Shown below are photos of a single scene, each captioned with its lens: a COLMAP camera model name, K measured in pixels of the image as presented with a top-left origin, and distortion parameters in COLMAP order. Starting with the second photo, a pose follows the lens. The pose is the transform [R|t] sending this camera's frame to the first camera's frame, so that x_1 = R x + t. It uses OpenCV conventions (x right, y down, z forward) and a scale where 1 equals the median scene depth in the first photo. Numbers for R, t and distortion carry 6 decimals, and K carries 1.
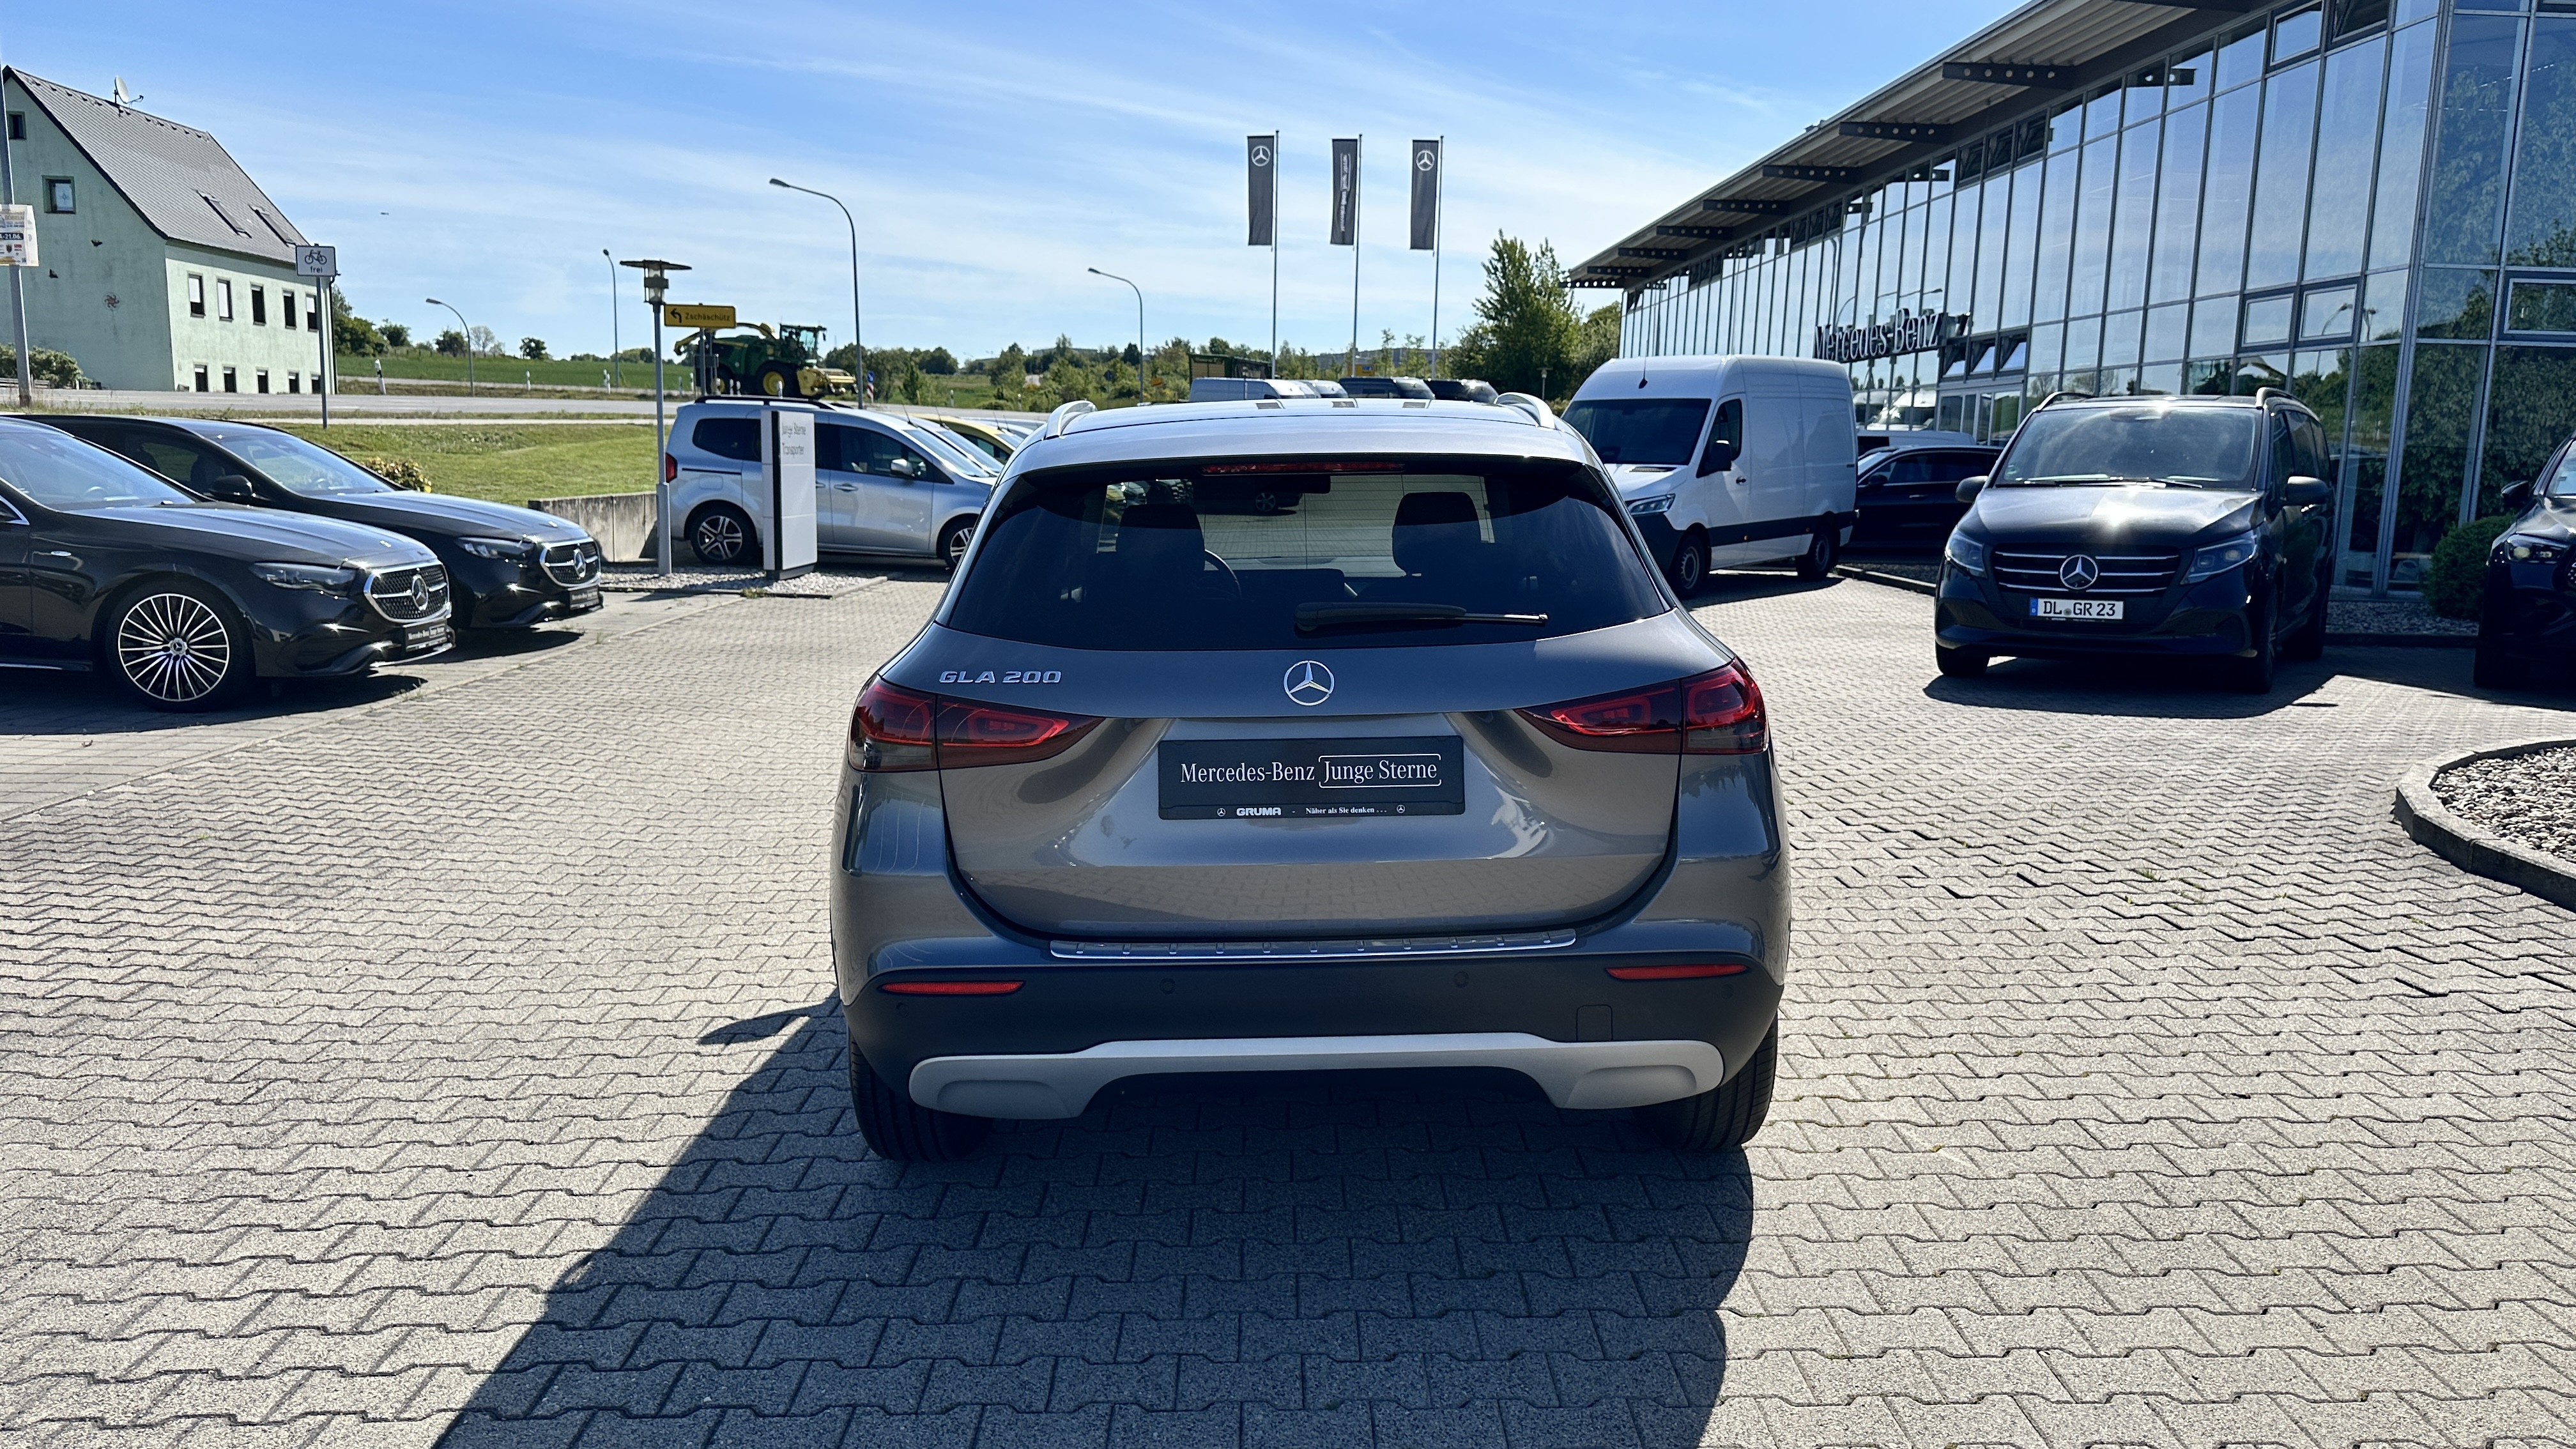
lens RADIAL K [[1834.6, 0, 1284.9], [0, 1834.6, 695.0], [0, 0, 1]] dist [0.061892, -0.071186]
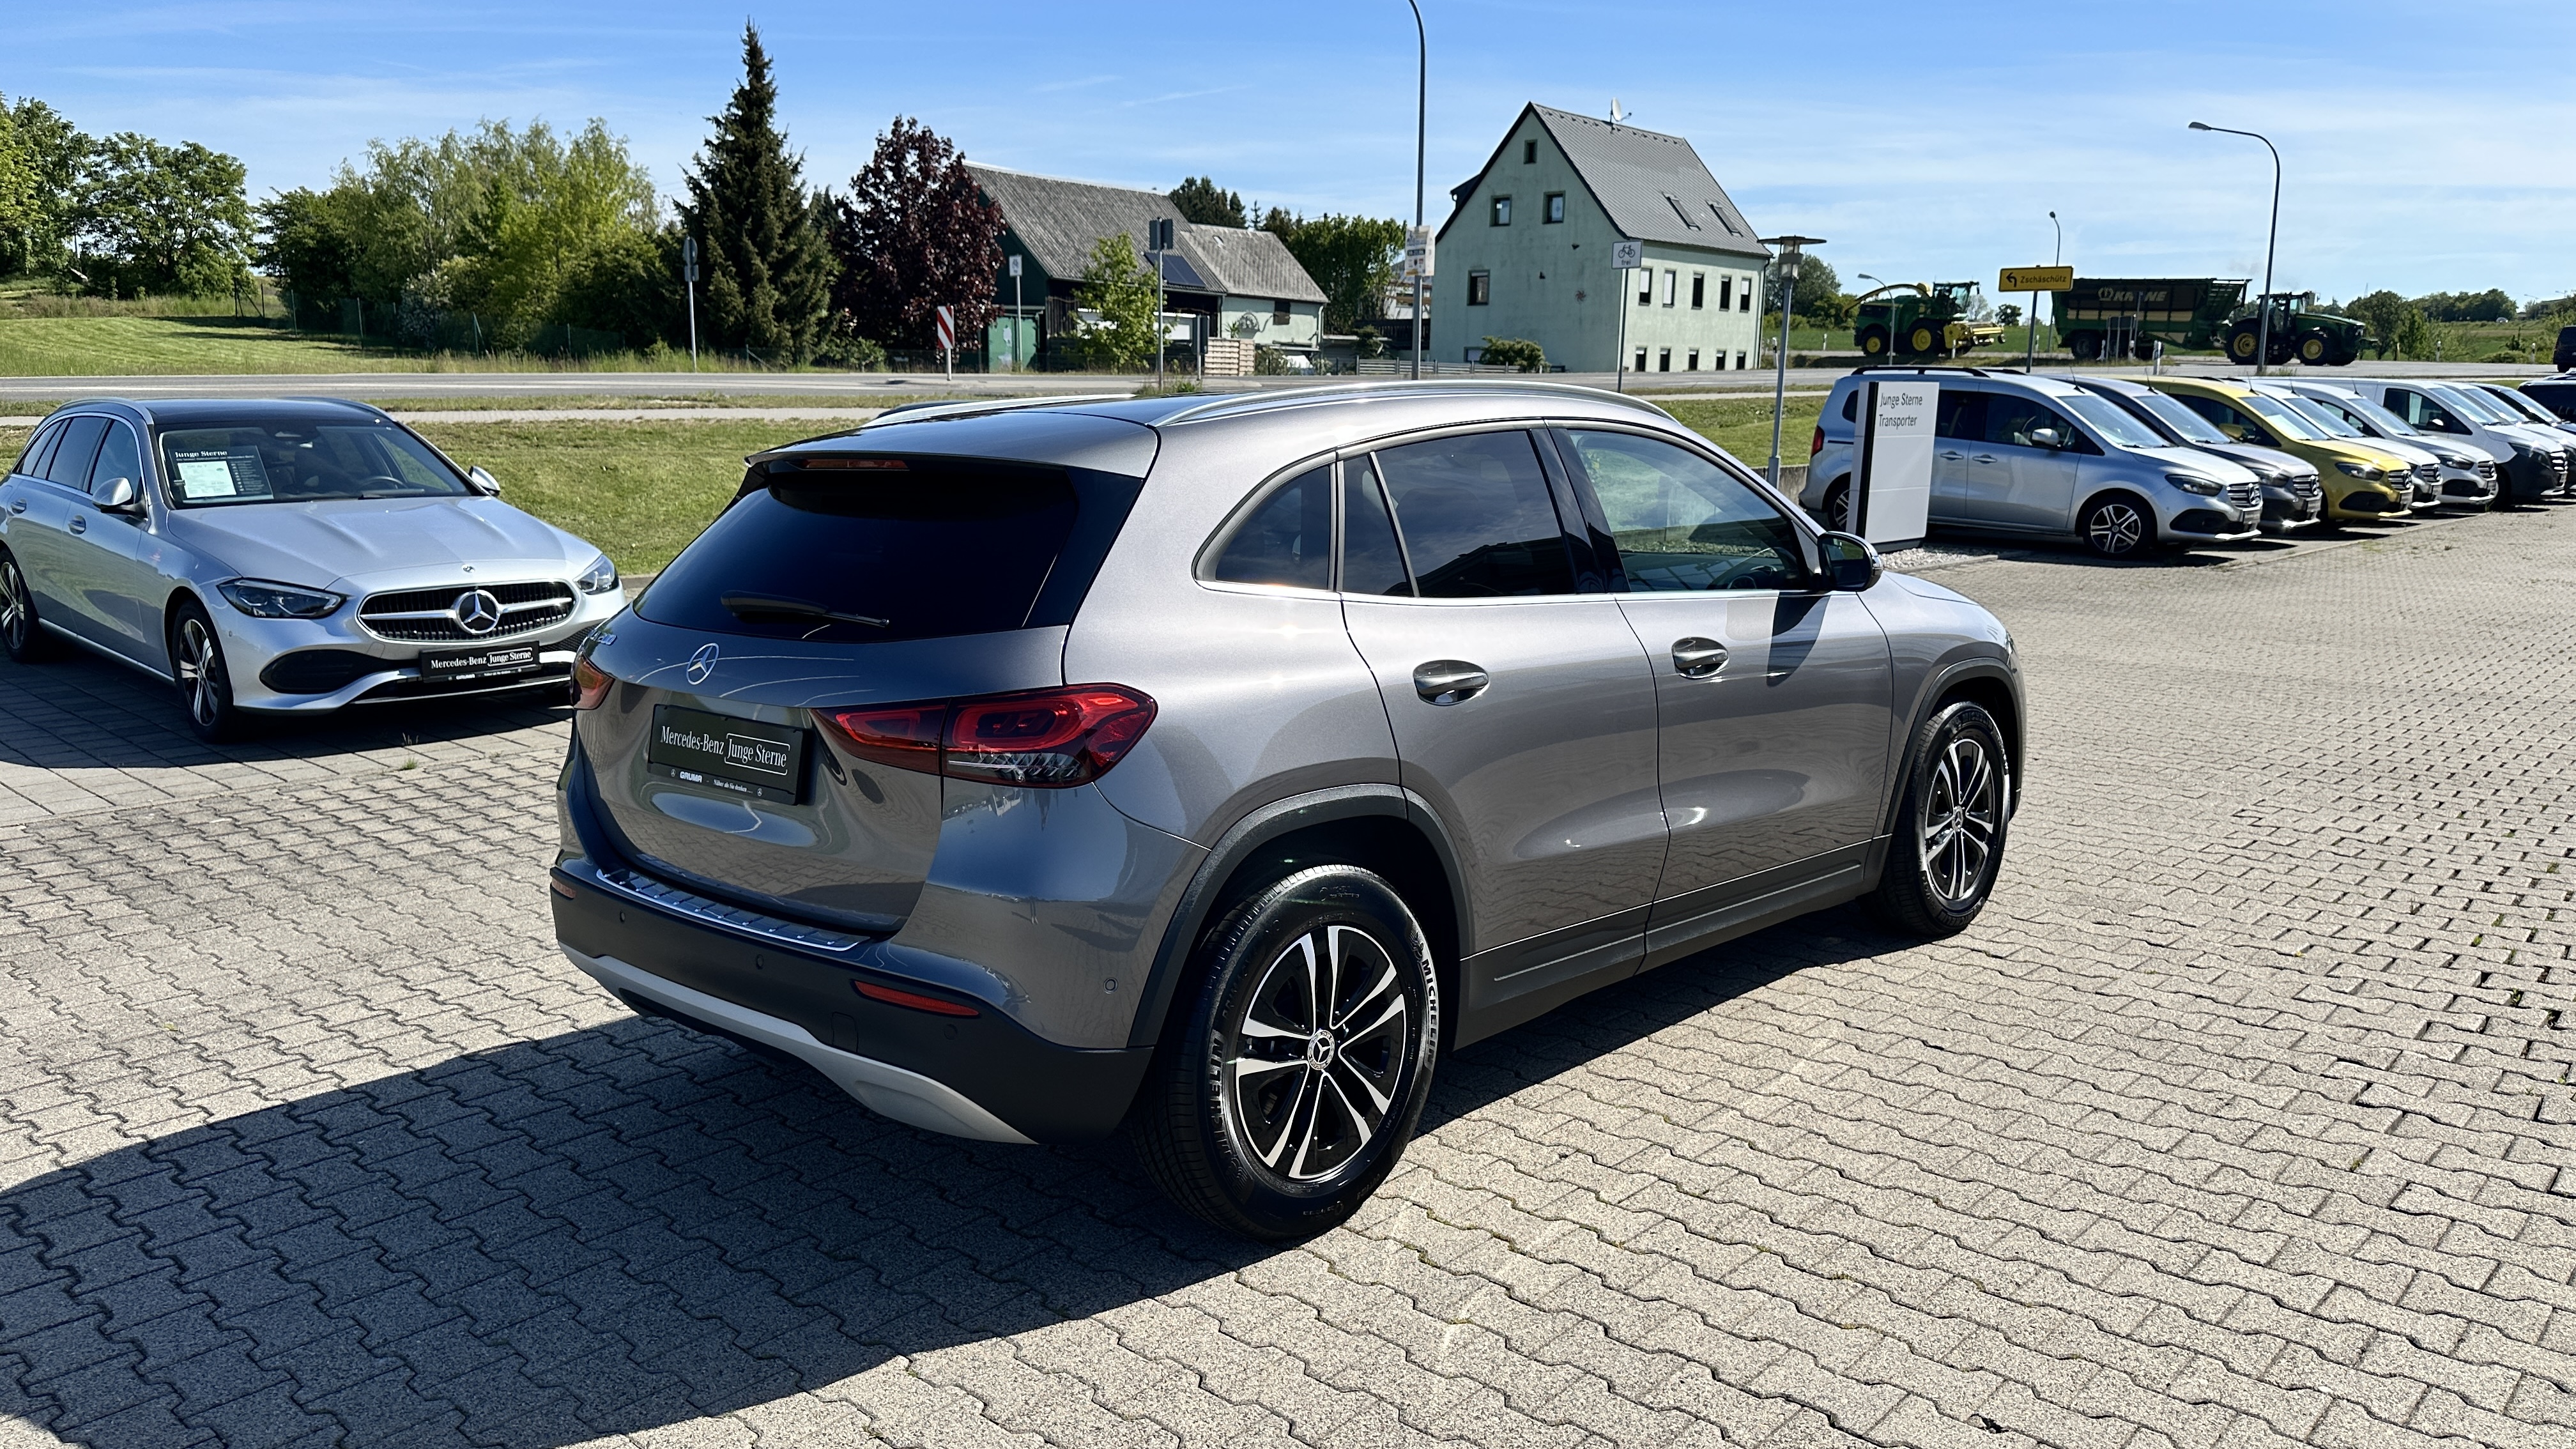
lens RADIAL K [[1830.9, 0, 1222.1], [0, 1830.9, 717.3], [0, 0, 1]] dist [0.047103, -0.071599]
pose [[0.702604, 0.106193, -0.703612, 0.159271], [-0.085225, 0.994242, 0.064954, -0.010715], [0.706459, 0.014328, 0.707609, 0.073699]]
